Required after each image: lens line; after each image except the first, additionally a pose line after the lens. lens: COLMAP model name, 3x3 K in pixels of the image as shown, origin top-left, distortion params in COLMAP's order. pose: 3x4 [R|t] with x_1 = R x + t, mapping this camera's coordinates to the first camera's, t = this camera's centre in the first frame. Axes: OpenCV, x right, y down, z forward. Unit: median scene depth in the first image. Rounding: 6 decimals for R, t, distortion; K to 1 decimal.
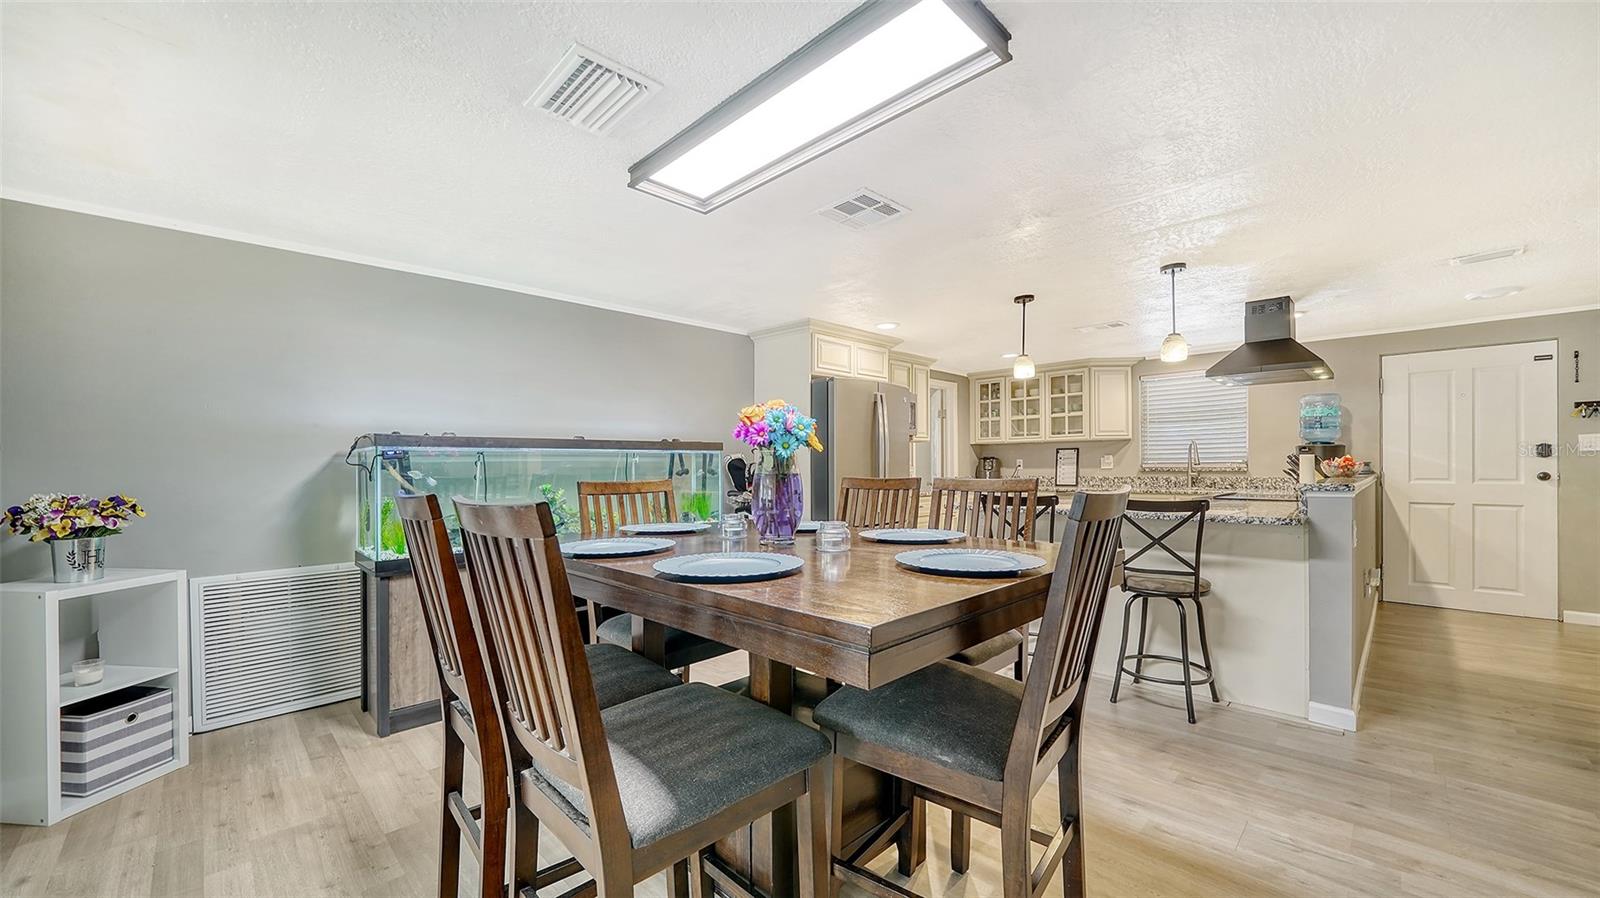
lens RADIAL K [[616.6, 0, 796.5], [0, 616.6, 468.8], [0, 0, 1]] dist [-0.001735, -0.000134]
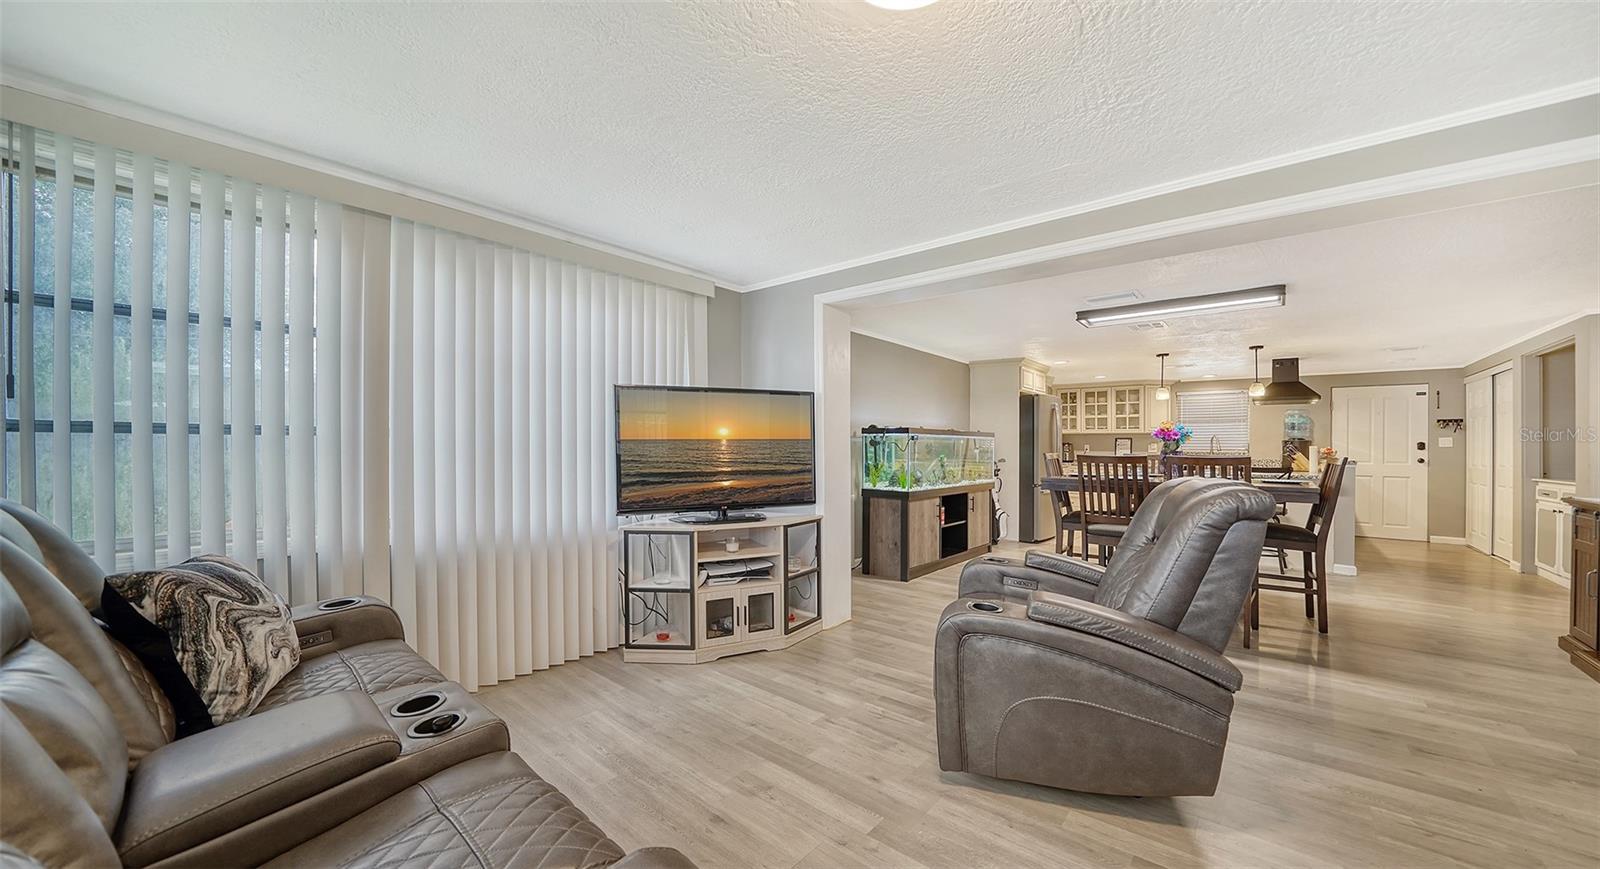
lens RADIAL K [[586.1, 0, 799.7], [0, 586.1, 444.7], [0, 0, 1]] dist [-0.005659, -0.000024]
pose [[0.995186, 0.017355, 0.096452, -0.632894], [-0.016676, 0.999830, -0.007846, 0.007965], [-0.096572, 0.006199, 0.995307, -0.431048]]
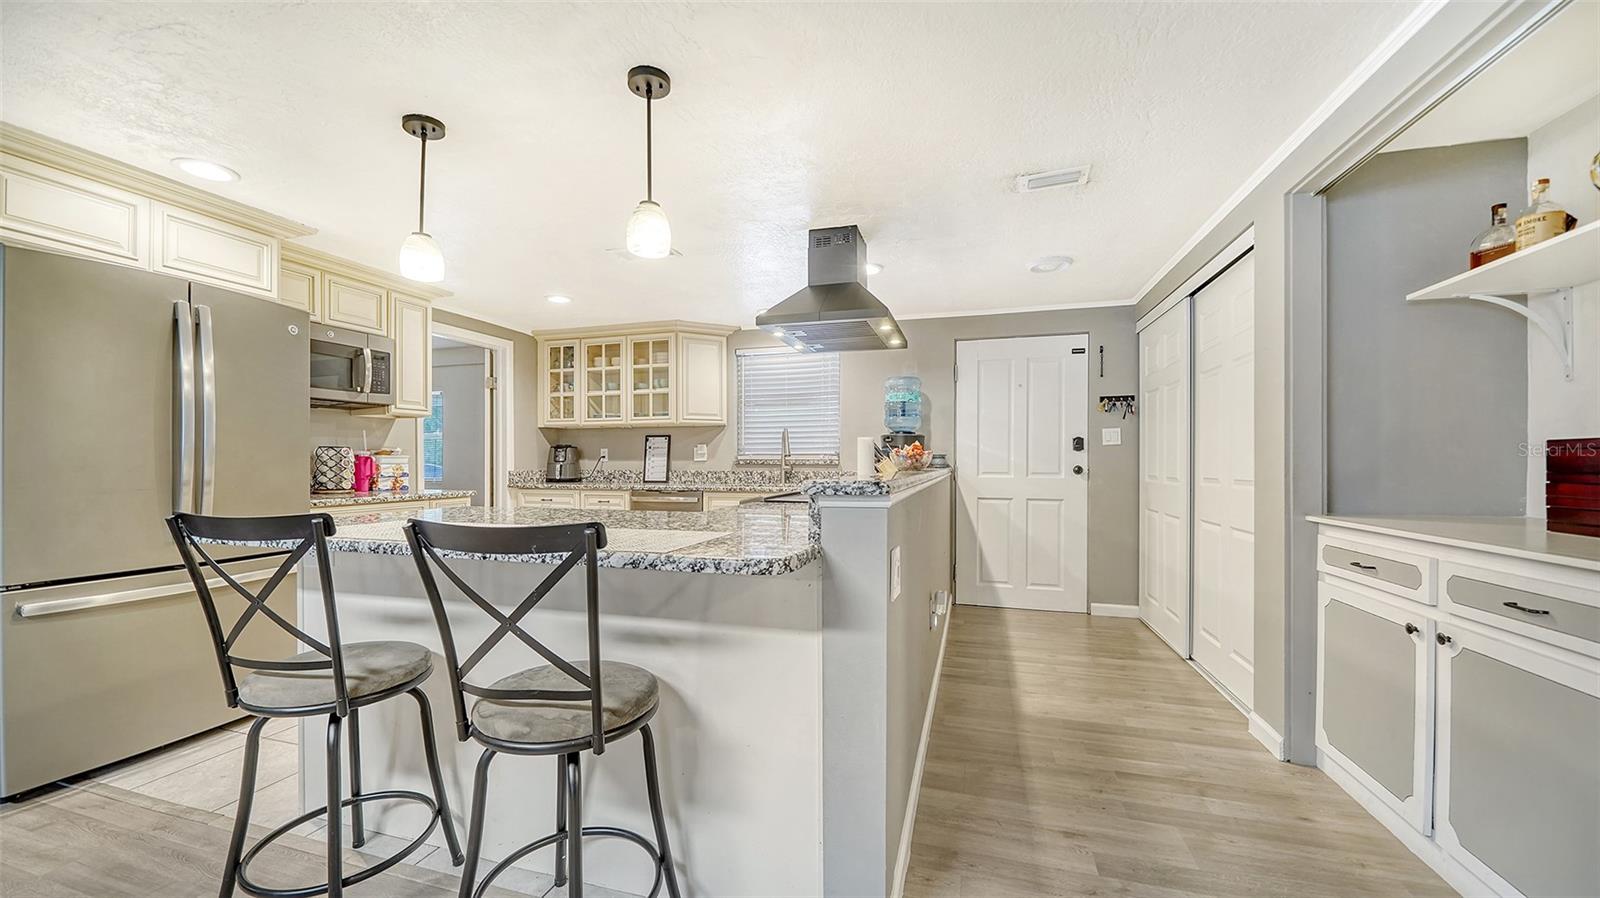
lens RADIAL K [[616.6, 0, 792.7], [0, 616.6, 461.4], [0, 0, 1]] dist [-0.001735, -0.000134]
pose [[0.883268, 0.008154, 0.468797, 0.301562], [-0.005703, 0.999962, -0.006648, 0.006406], [-0.468833, 0.003198, 0.883281, 0.297323]]
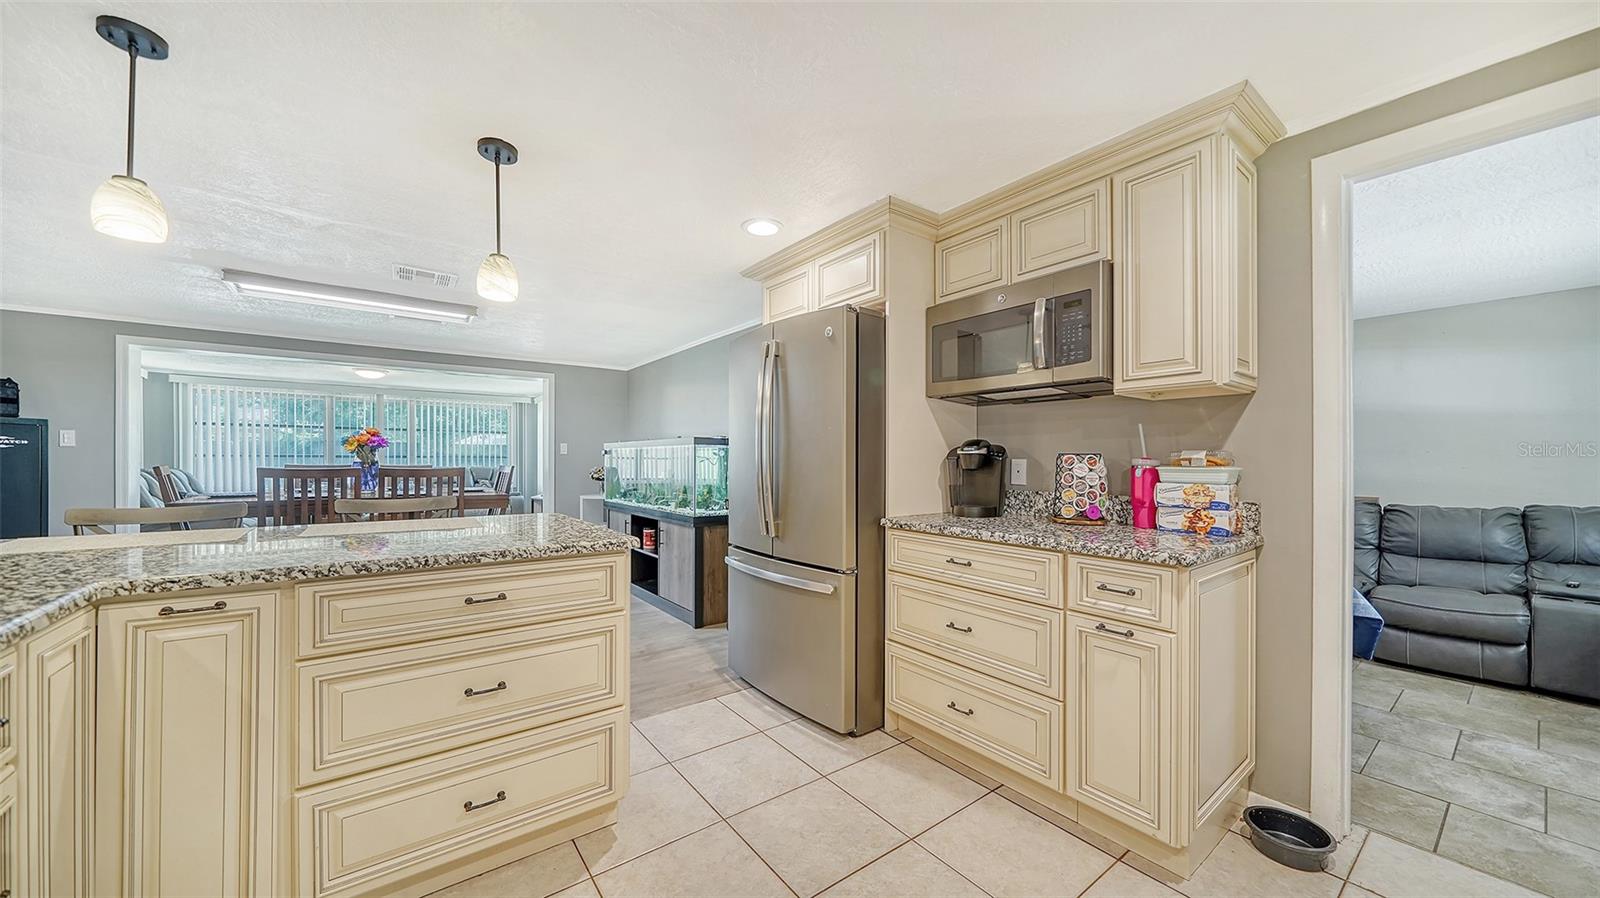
lens RADIAL K [[560.1, 0, 786.6], [0, 560.1, 454.2], [0, 0, 1]] dist [-0.006722, 0.000219]
pose [[-0.152397, -0.000848, -0.988319, 0.629120], [-0.008829, 0.999961, 0.000504, -0.009754], [0.988280, 0.008802, -0.152398, 1.024630]]
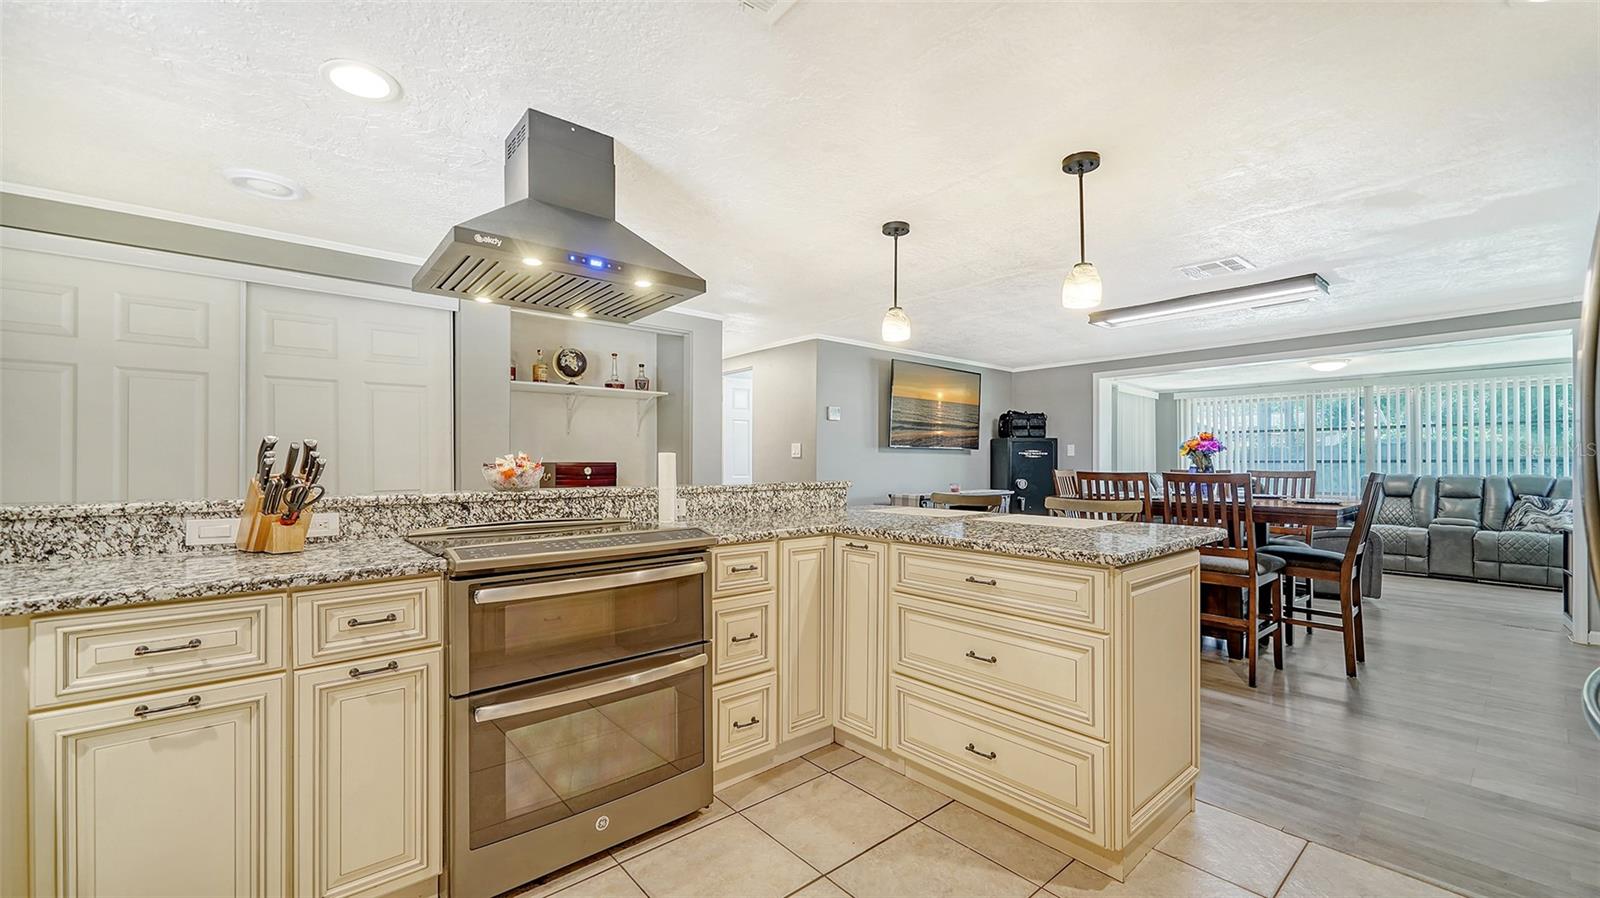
lens RADIAL K [[616.6, 0, 807.1], [0, 616.6, 462.0], [0, 0, 1]] dist [-0.001735, -0.000134]
pose [[-0.996717, 0.010903, 0.080223, 0.440710], [0.011193, 0.999932, 0.003167, -0.008783], [-0.080183, 0.004055, -0.996772, 1.214298]]
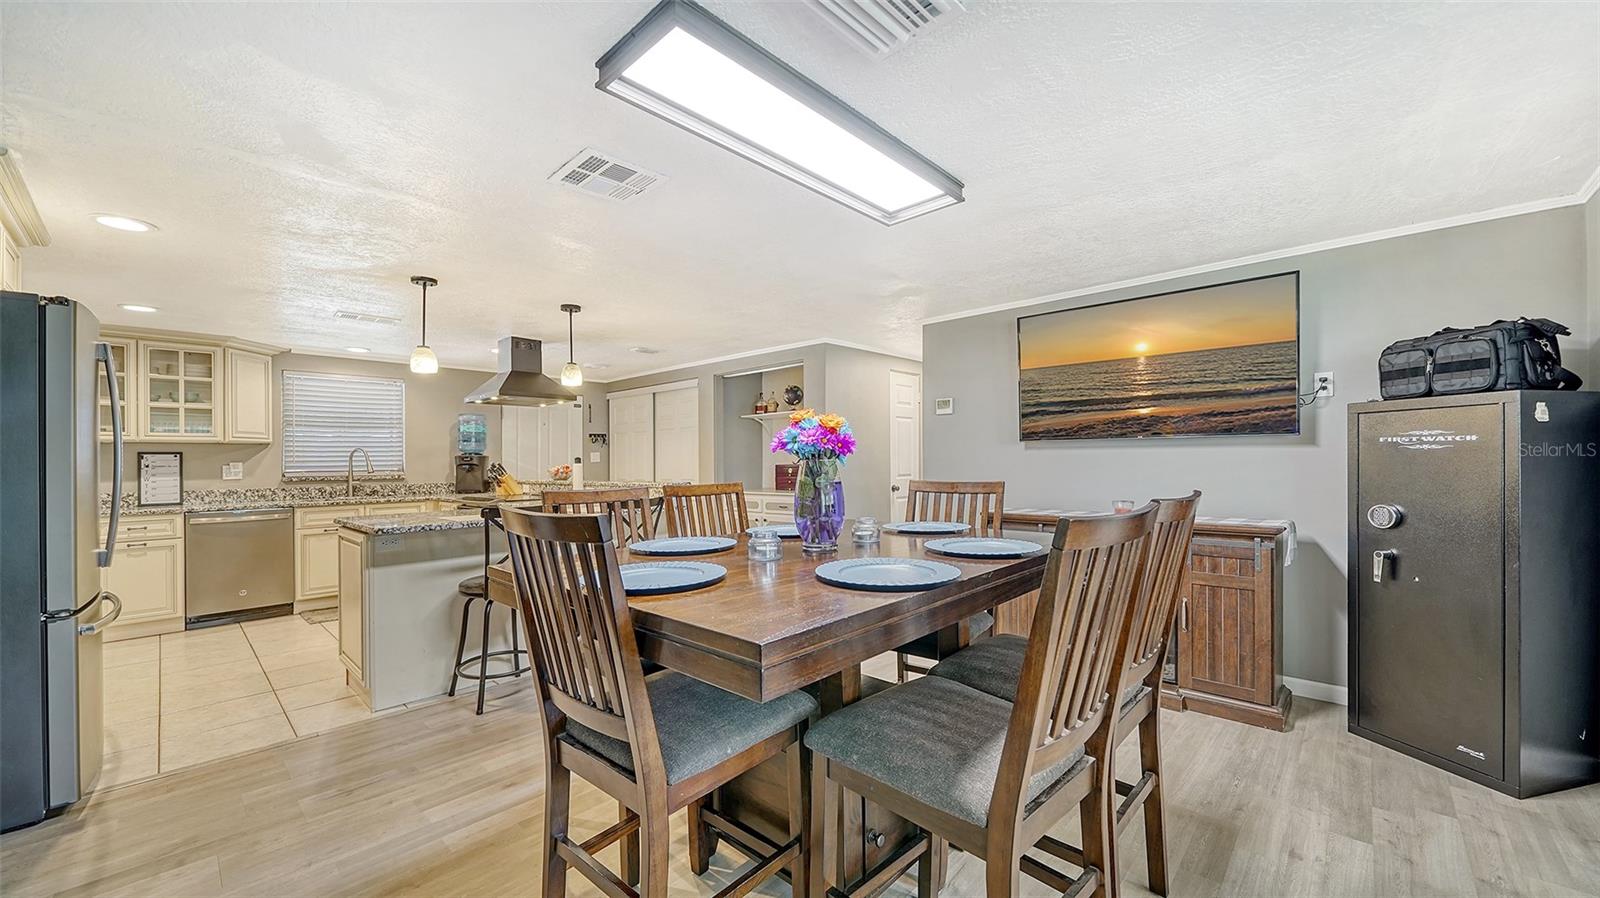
lens RADIAL K [[616.6, 0, 808.5], [0, 616.6, 456.9], [0, 0, 1]] dist [-0.001735, -0.000134]
pose [[-0.029417, 0.017215, 0.999419, -0.385970], [0.016956, 0.999716, -0.016721, -0.004722], [-0.999423, 0.016454, -0.029700, 0.383811]]
